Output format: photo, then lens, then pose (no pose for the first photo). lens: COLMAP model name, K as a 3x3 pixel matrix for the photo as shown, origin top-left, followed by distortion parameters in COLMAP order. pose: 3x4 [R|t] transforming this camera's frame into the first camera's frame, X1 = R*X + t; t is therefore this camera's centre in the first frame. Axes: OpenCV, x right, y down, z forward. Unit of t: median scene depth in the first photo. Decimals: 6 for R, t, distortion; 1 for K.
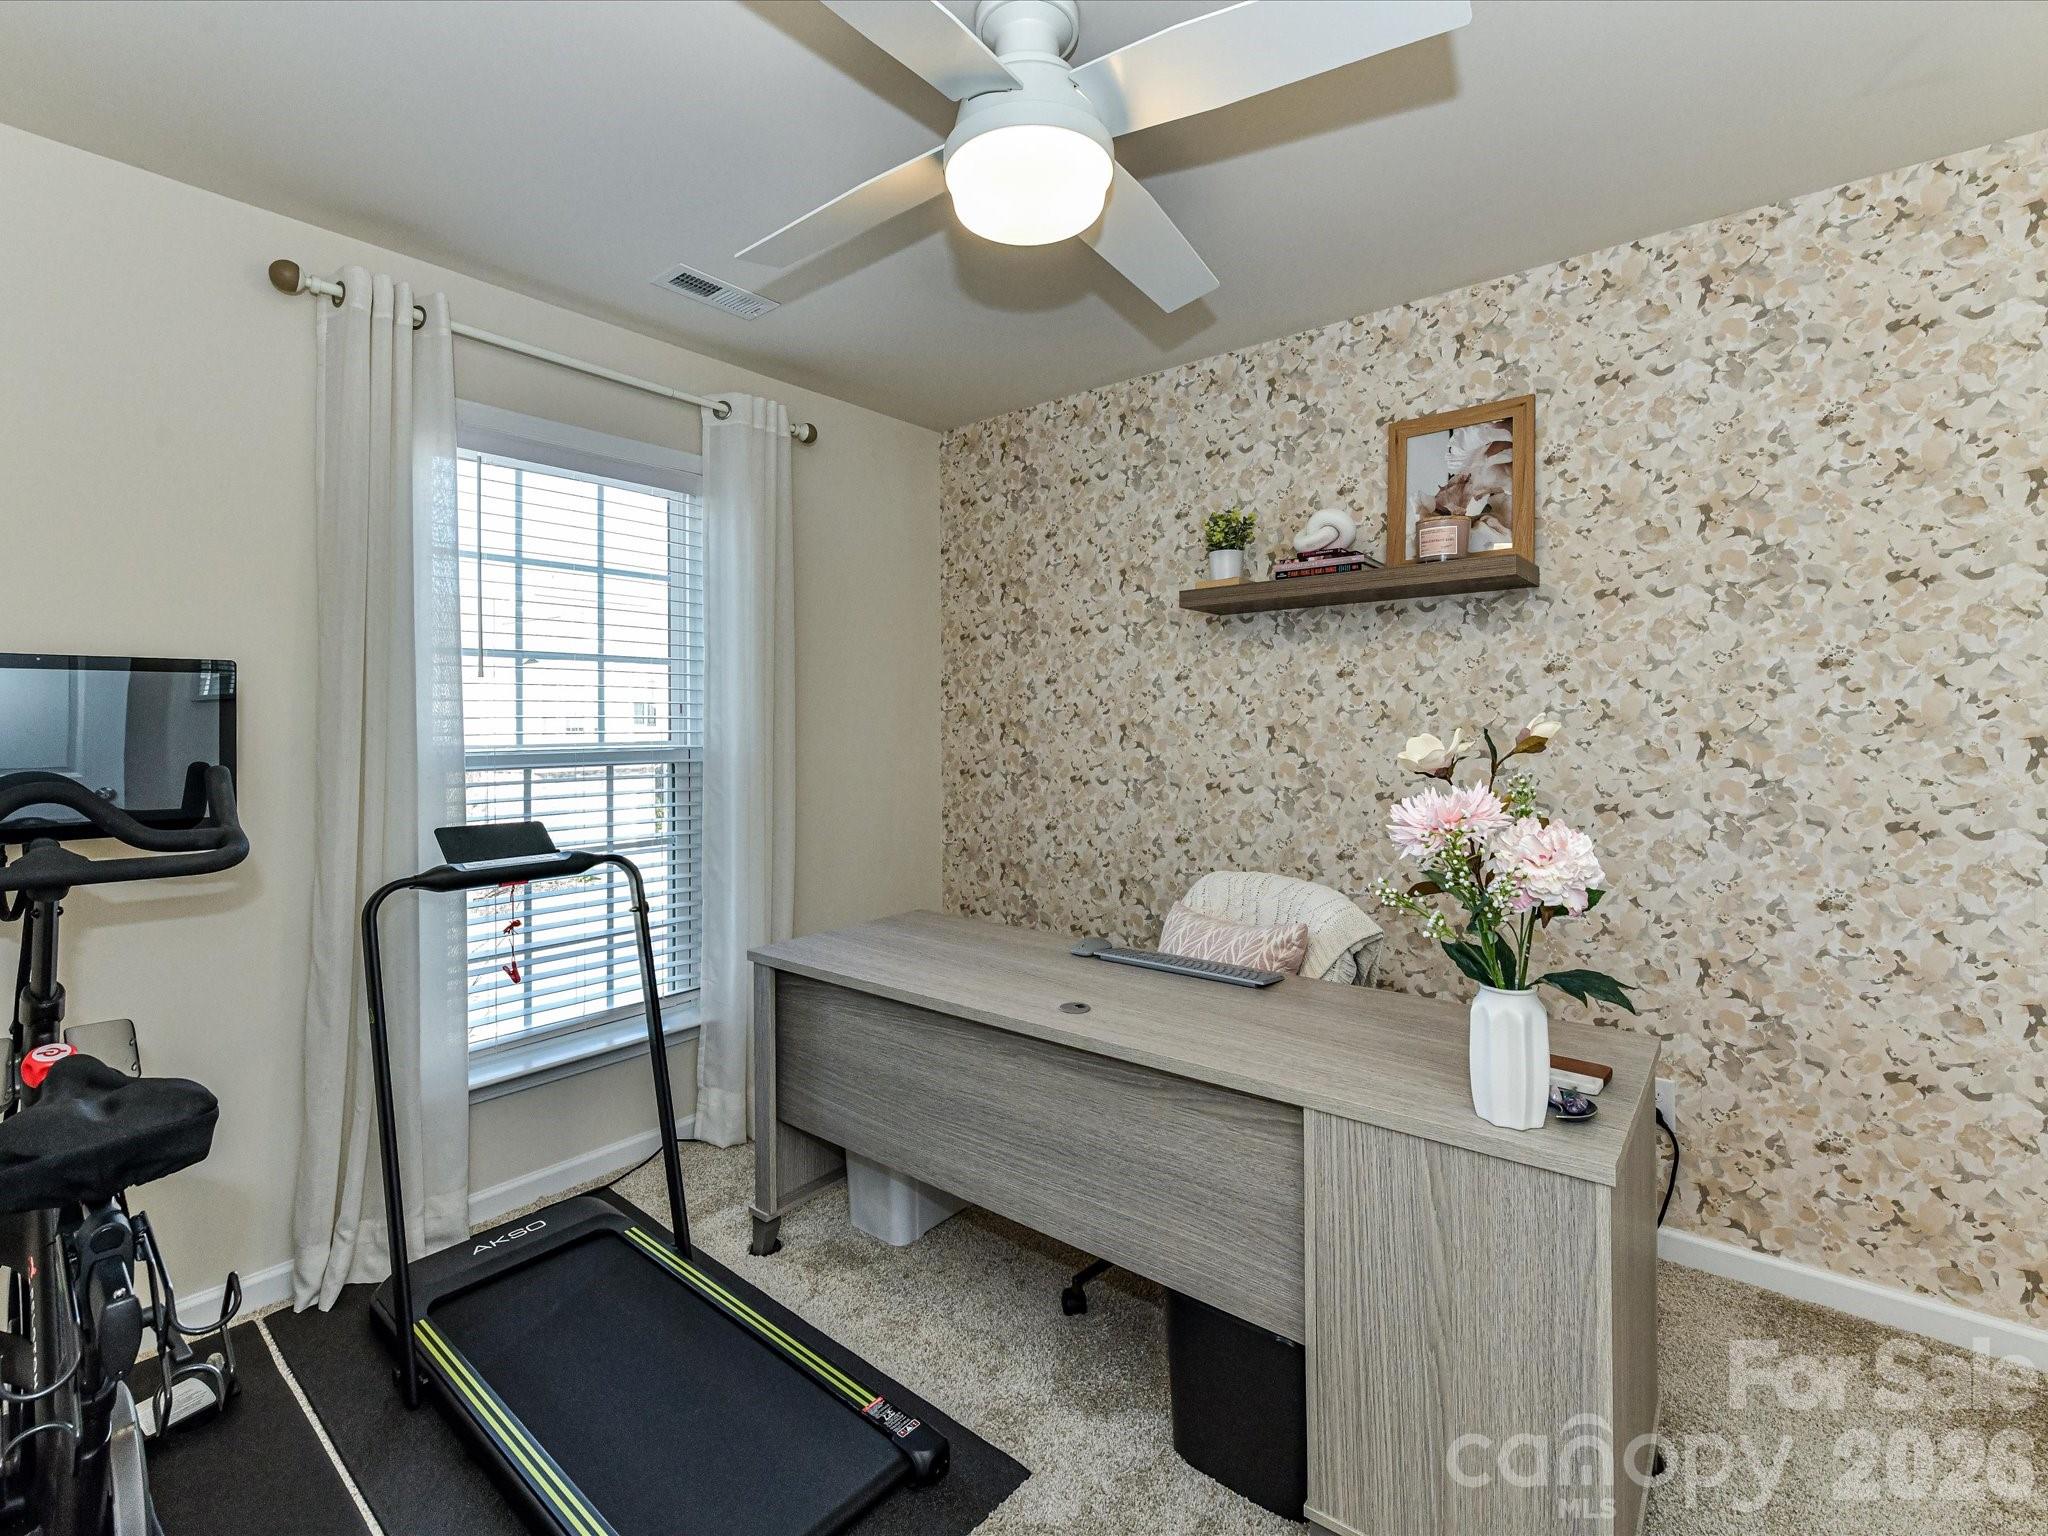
lens RADIAL K [[918.0, 0, 1016.6], [0, 918.0, 735.0], [0, 0, 1]] dist [0.001332, -0.005386]
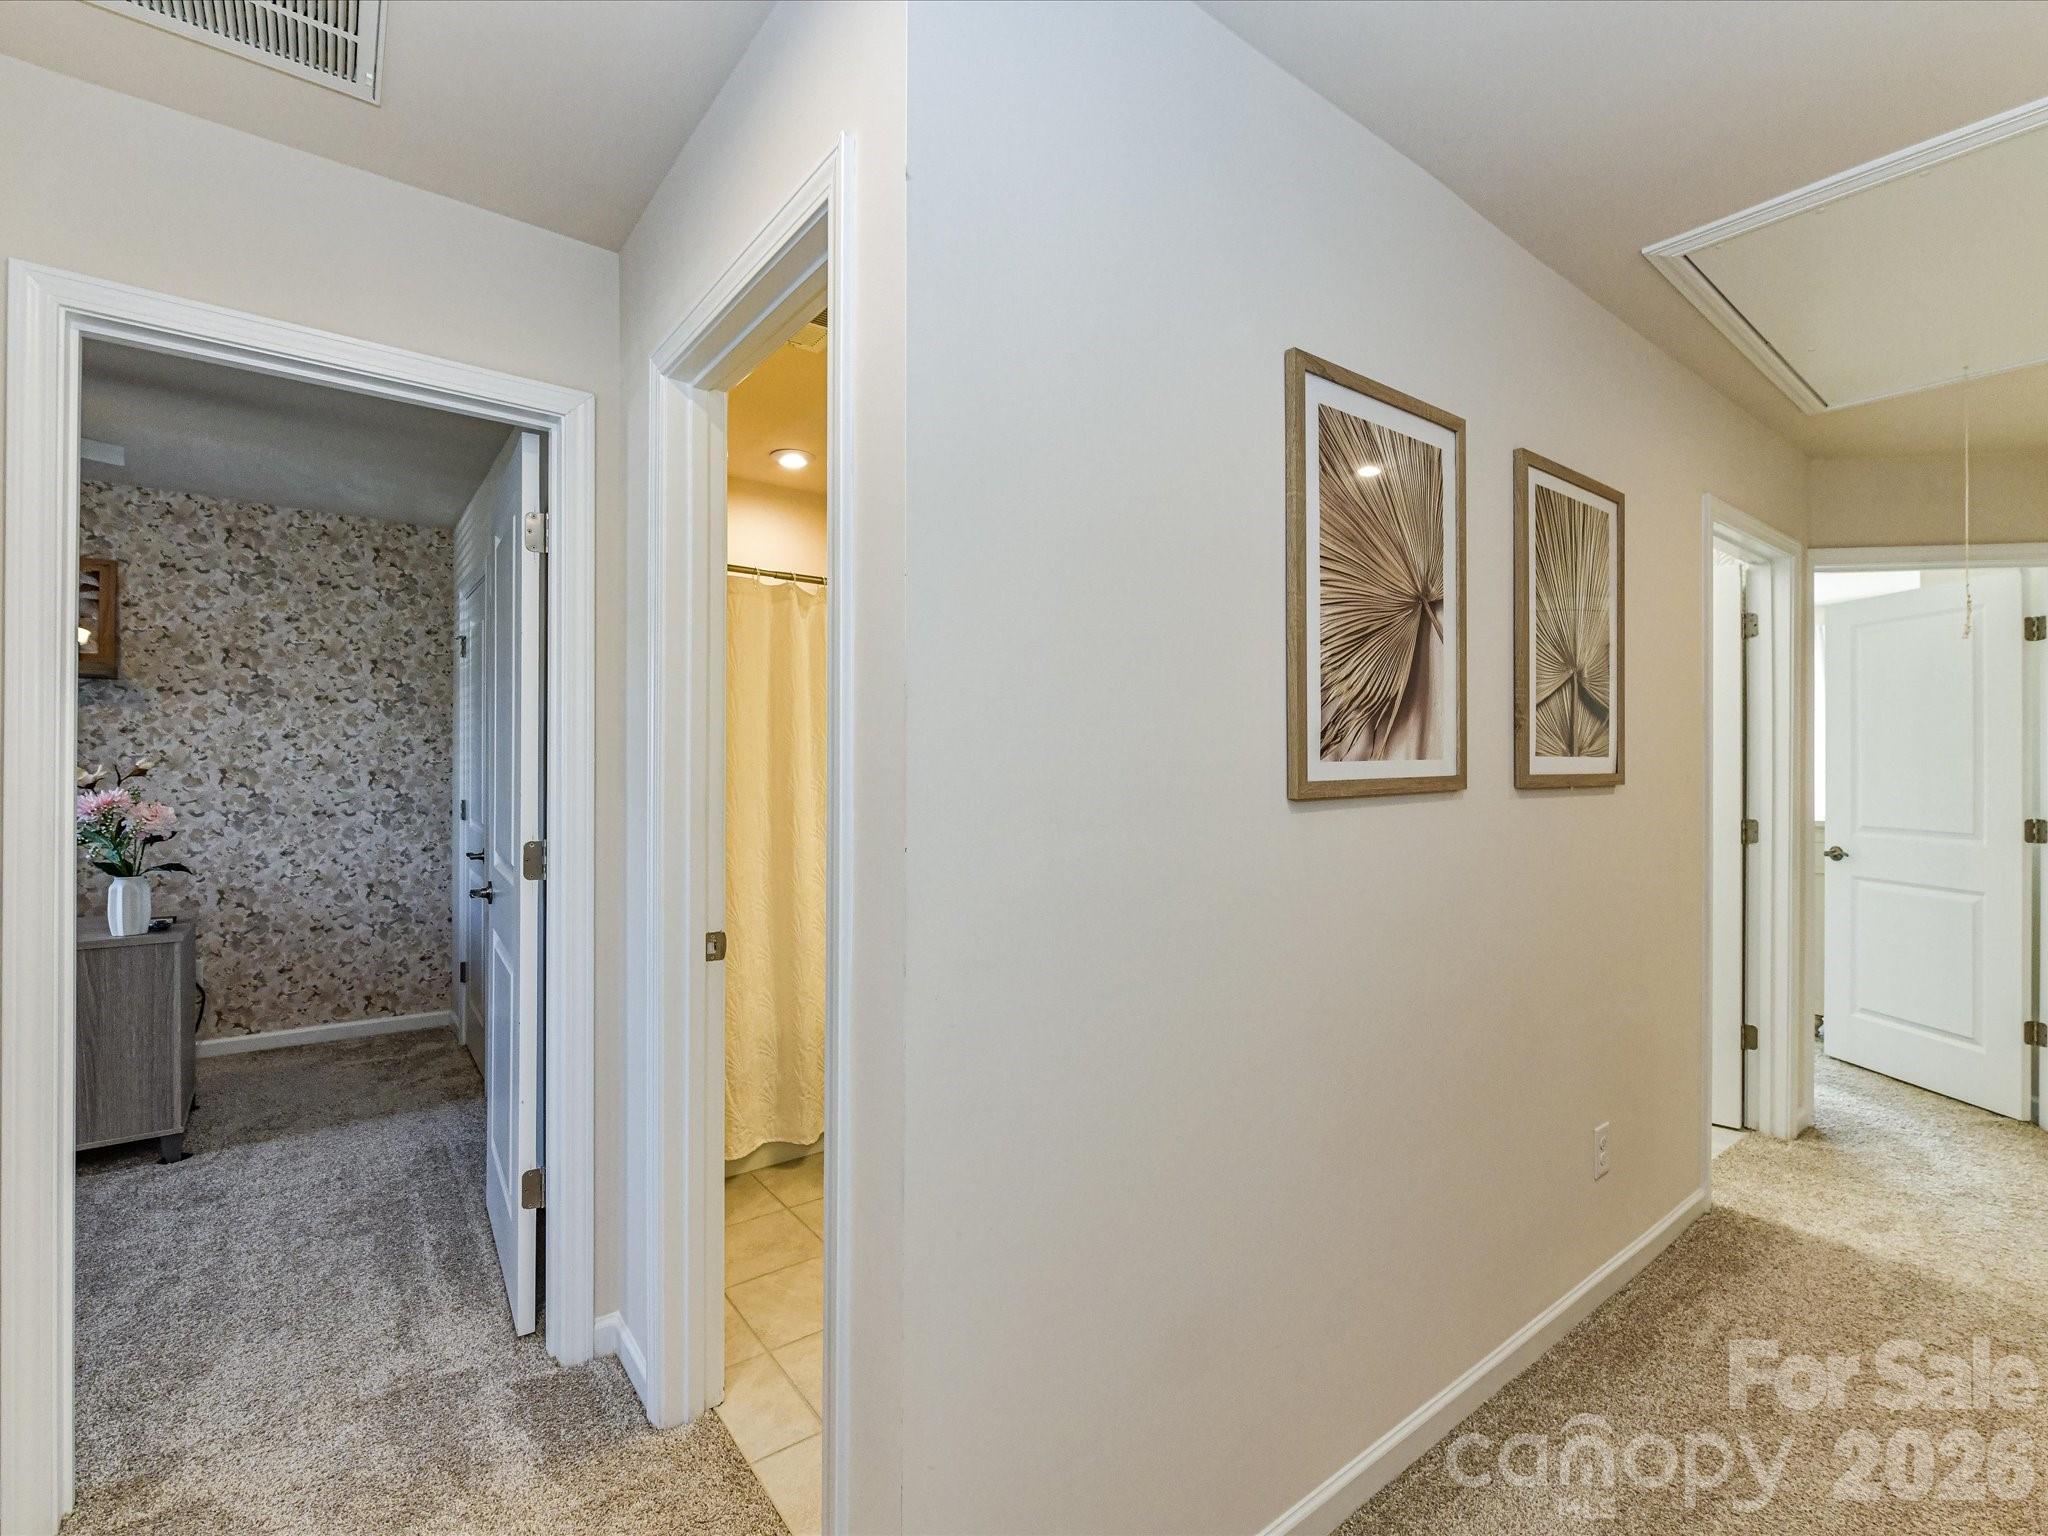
lens RADIAL K [[914.8, 0, 1017.5], [0, 914.8, 748.5], [0, 0, 1]] dist [-0.001108, -0.000643]
pose [[0.212614, 0.027557, 0.976748, -0.763907], [0.007859, 0.999522, -0.029911, 0.023965], [-0.977105, 0.014036, 0.212296, -1.028402]]
